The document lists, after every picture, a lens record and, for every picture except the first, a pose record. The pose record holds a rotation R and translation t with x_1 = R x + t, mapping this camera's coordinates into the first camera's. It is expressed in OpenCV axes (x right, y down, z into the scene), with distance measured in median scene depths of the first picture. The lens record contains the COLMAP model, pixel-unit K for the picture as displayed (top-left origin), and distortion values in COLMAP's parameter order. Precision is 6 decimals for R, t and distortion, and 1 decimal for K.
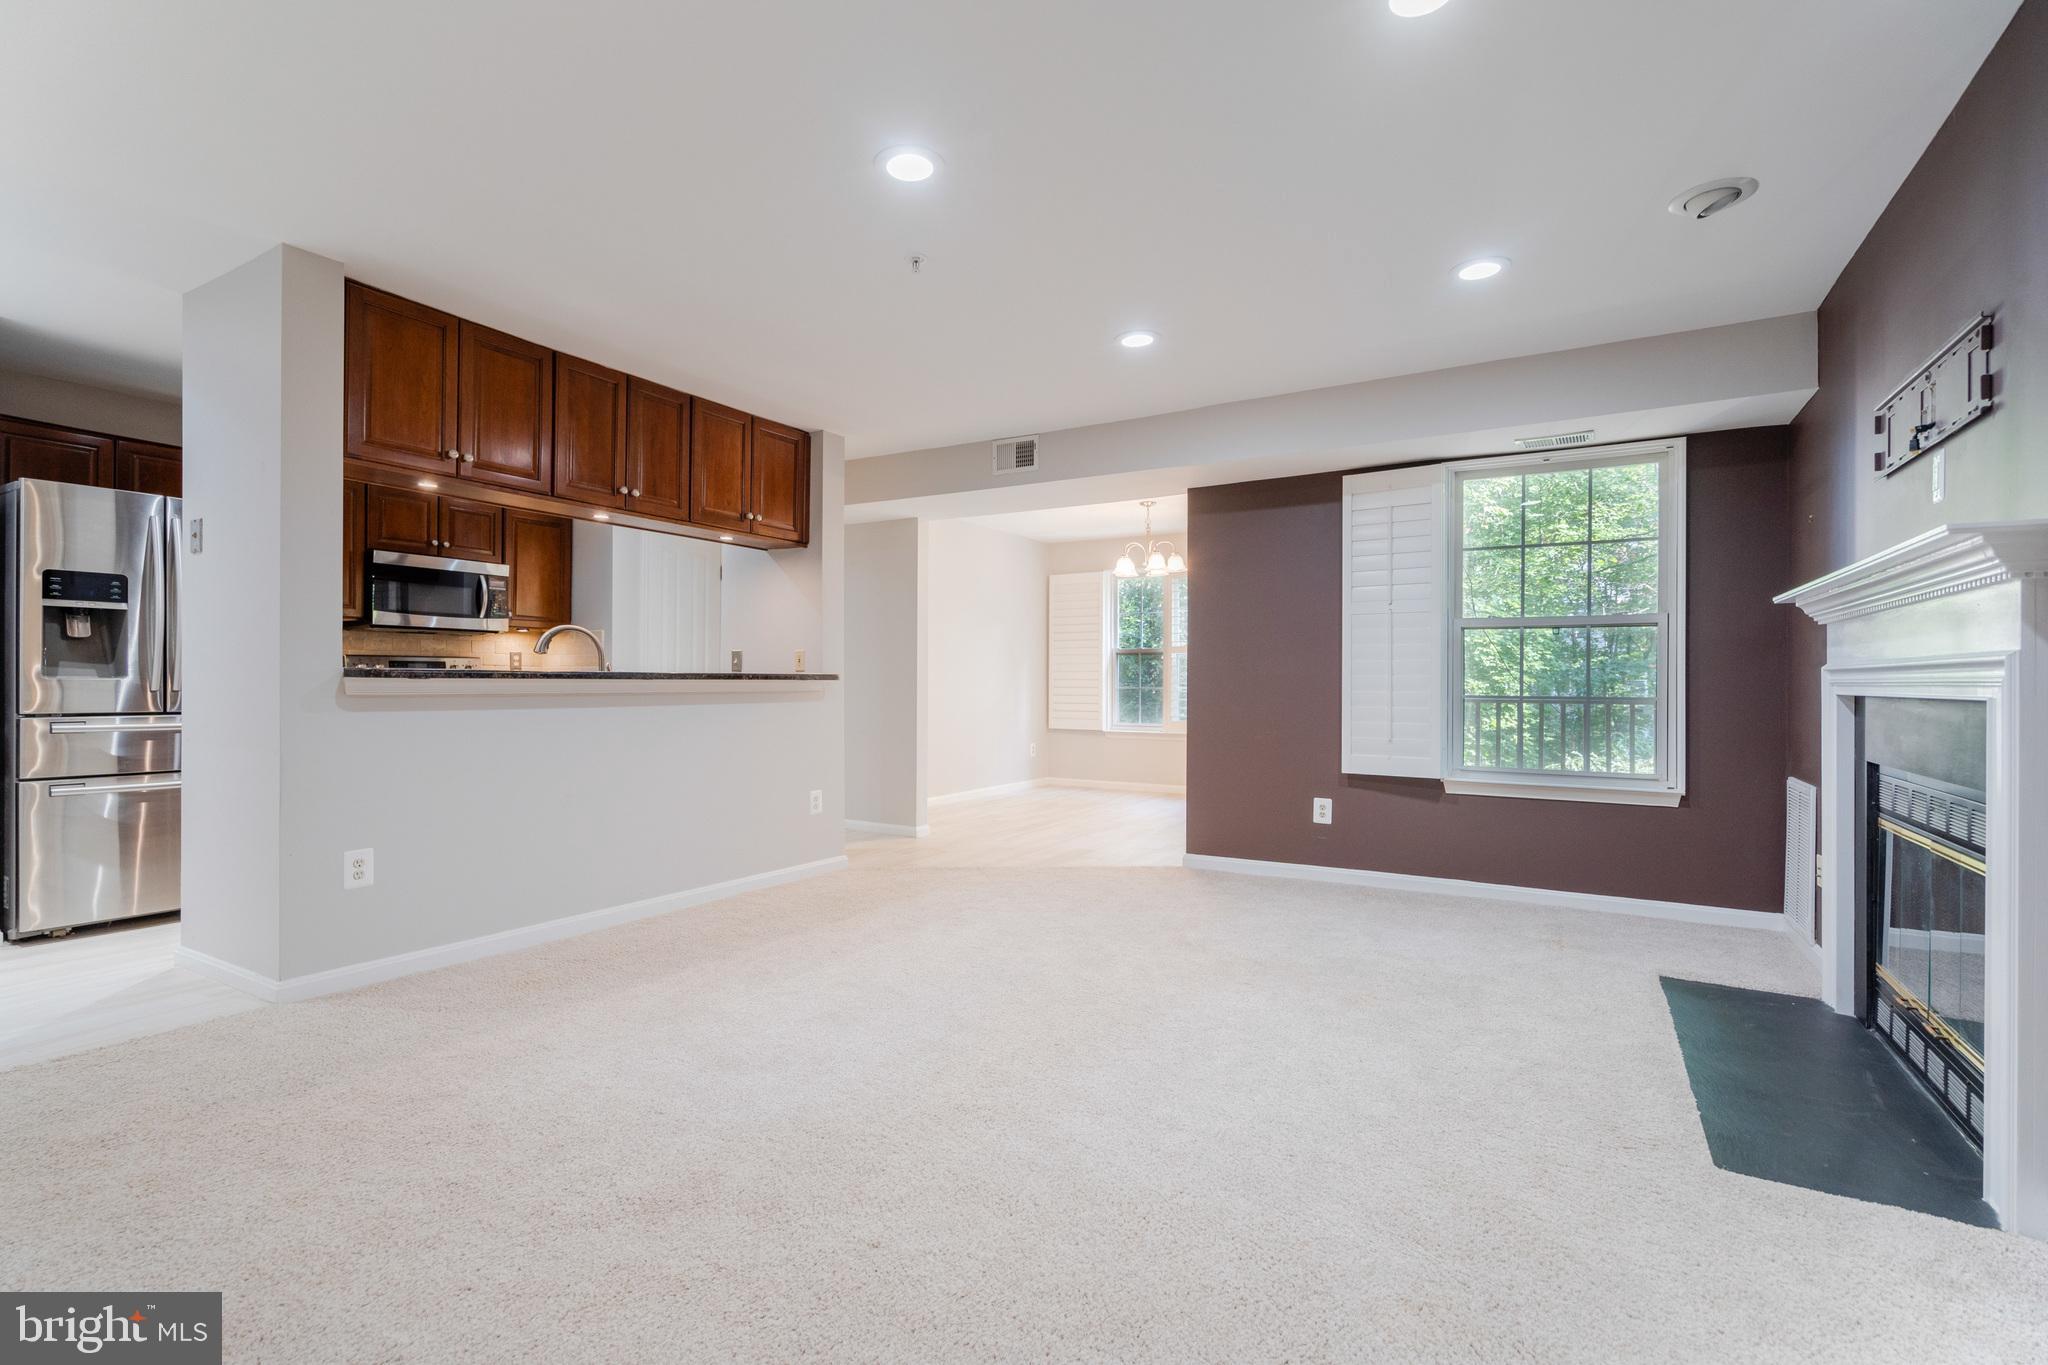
lens RADIAL K [[941.3, 0, 1028.5], [0, 941.3, 673.8], [0, 0, 1]] dist [0.002063, -0.000572]
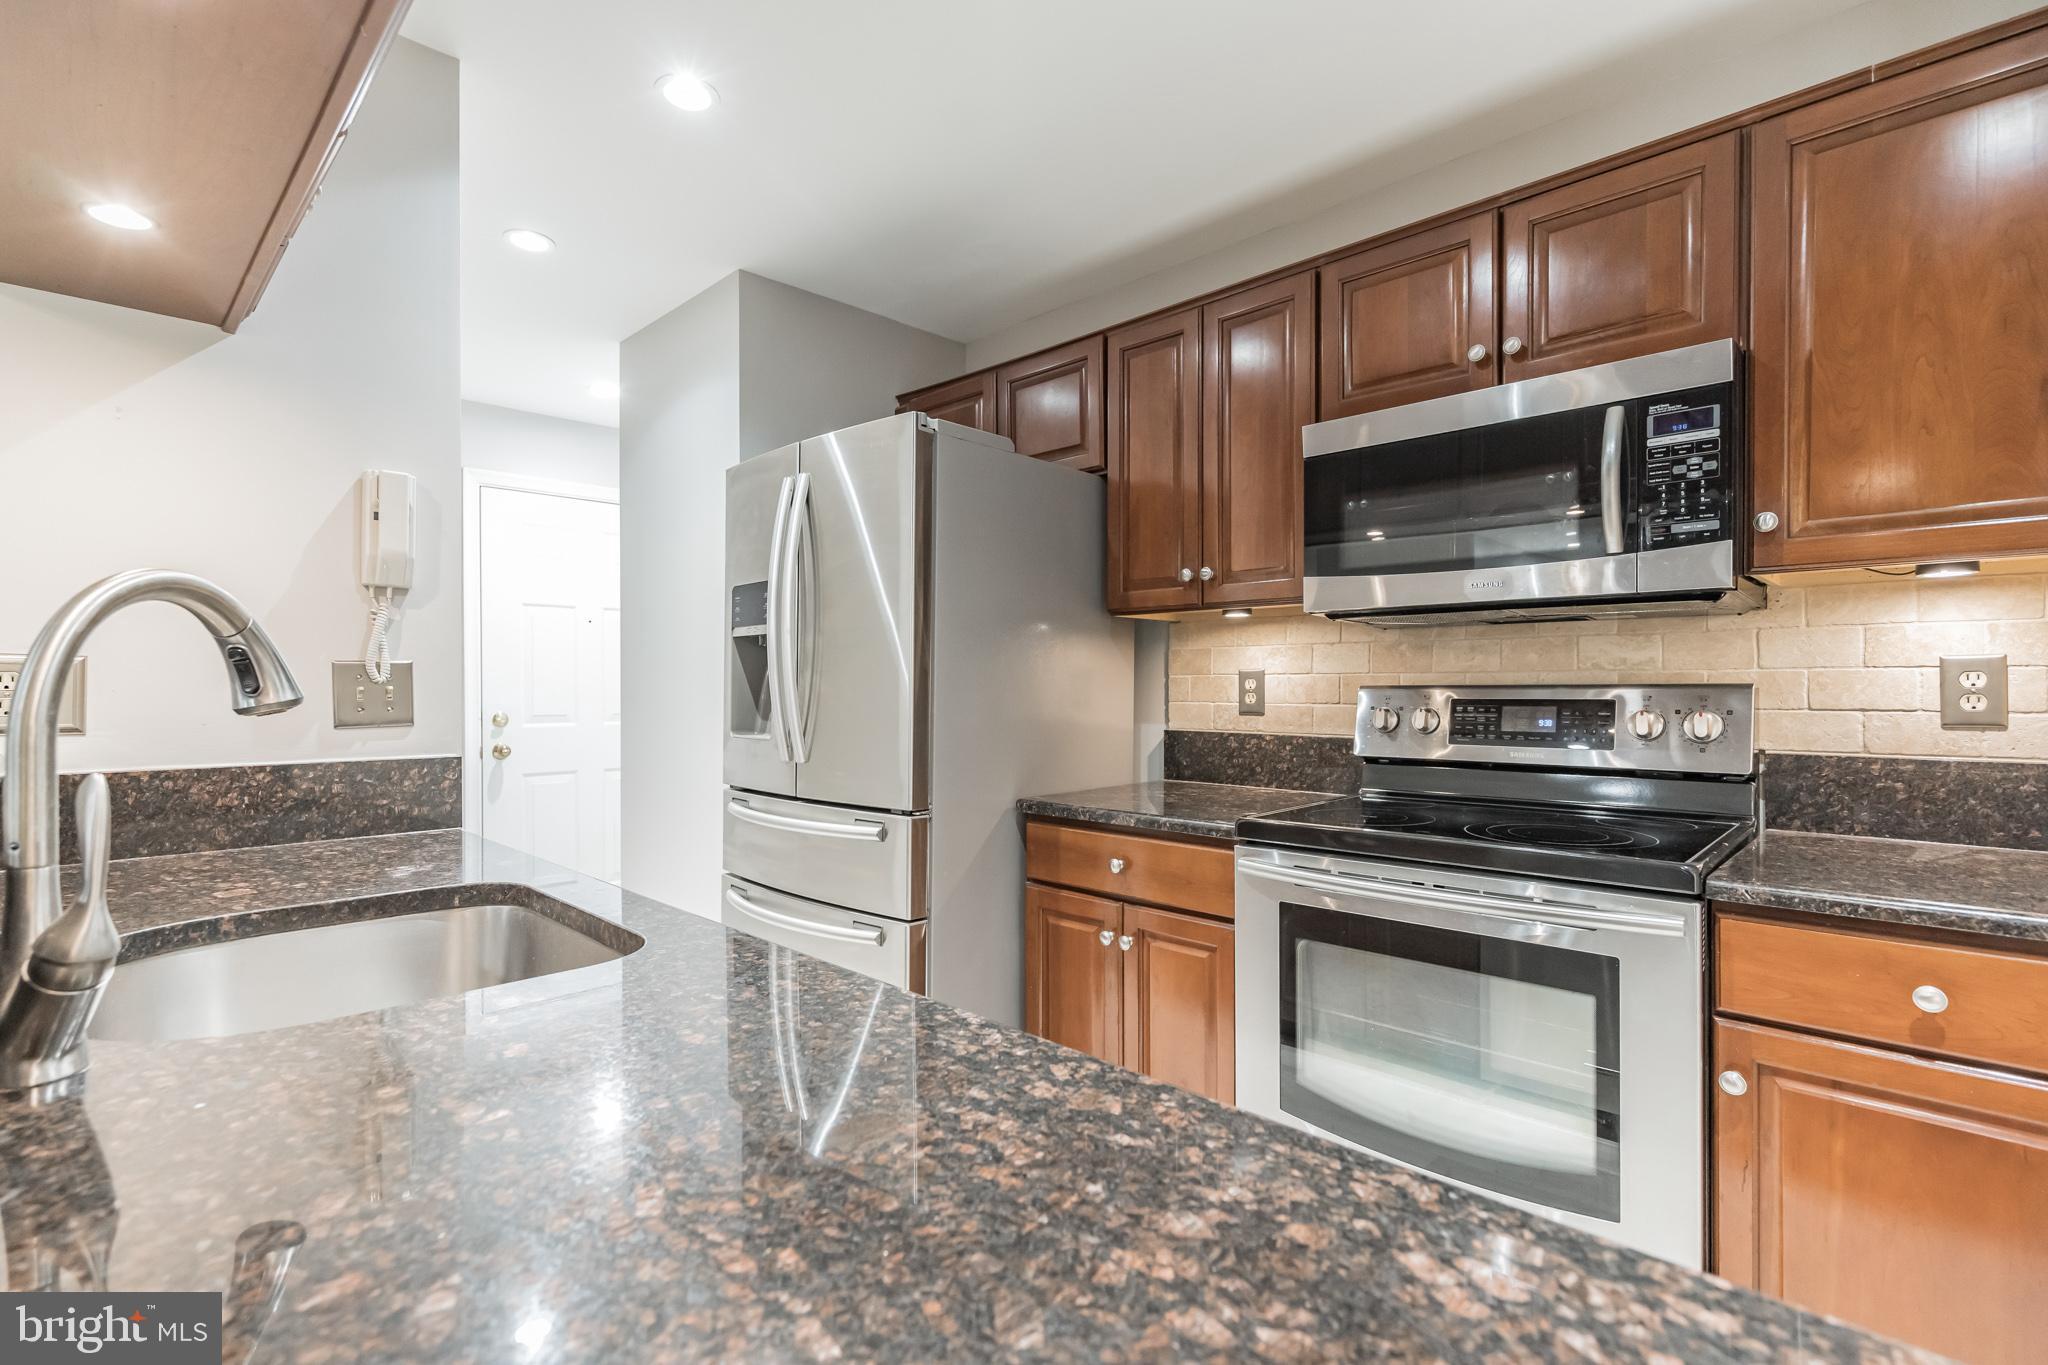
lens RADIAL K [[941.3, 0, 1025.2], [0, 941.3, 692.3], [0, 0, 1]] dist [0.002063, -0.000572]
pose [[-0.254348, 0.001084, -0.967112, -0.302955], [0.007649, 0.999970, -0.000891, -0.020894], [0.967082, -0.007624, -0.254349, 1.066249]]
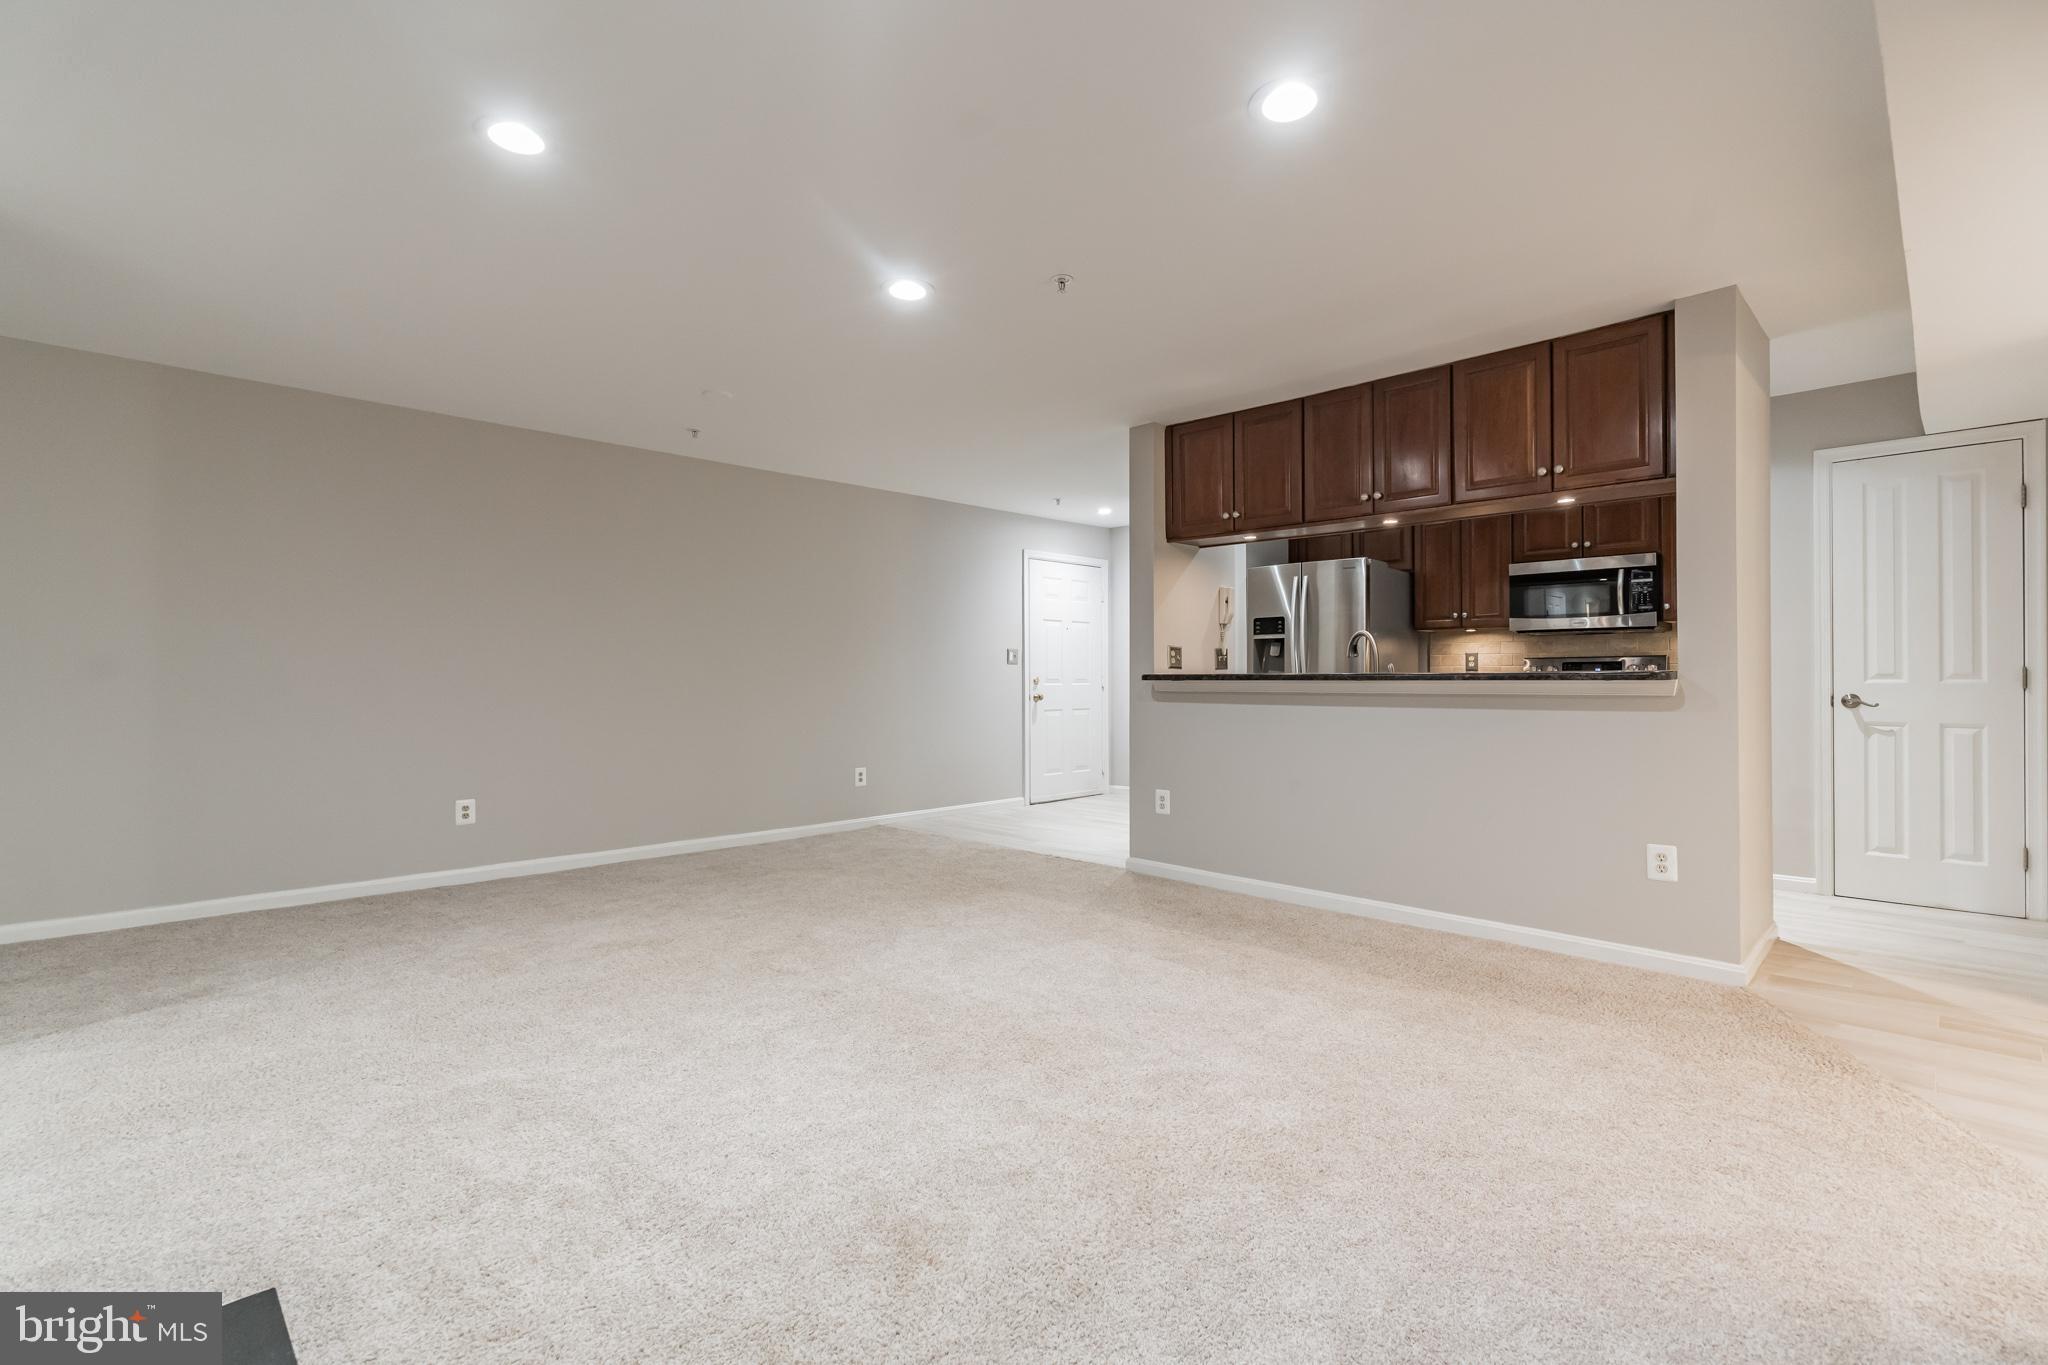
lens RADIAL K [[941.3, 0, 1034.0], [0, 941.3, 682.3], [0, 0, 1]] dist [0.002063, -0.000572]
pose [[-0.243826, -0.000209, -0.969819, 0.570956], [0.008643, 0.999960, -0.002388, 0.006278], [0.969780, -0.008964, -0.243815, 0.780848]]
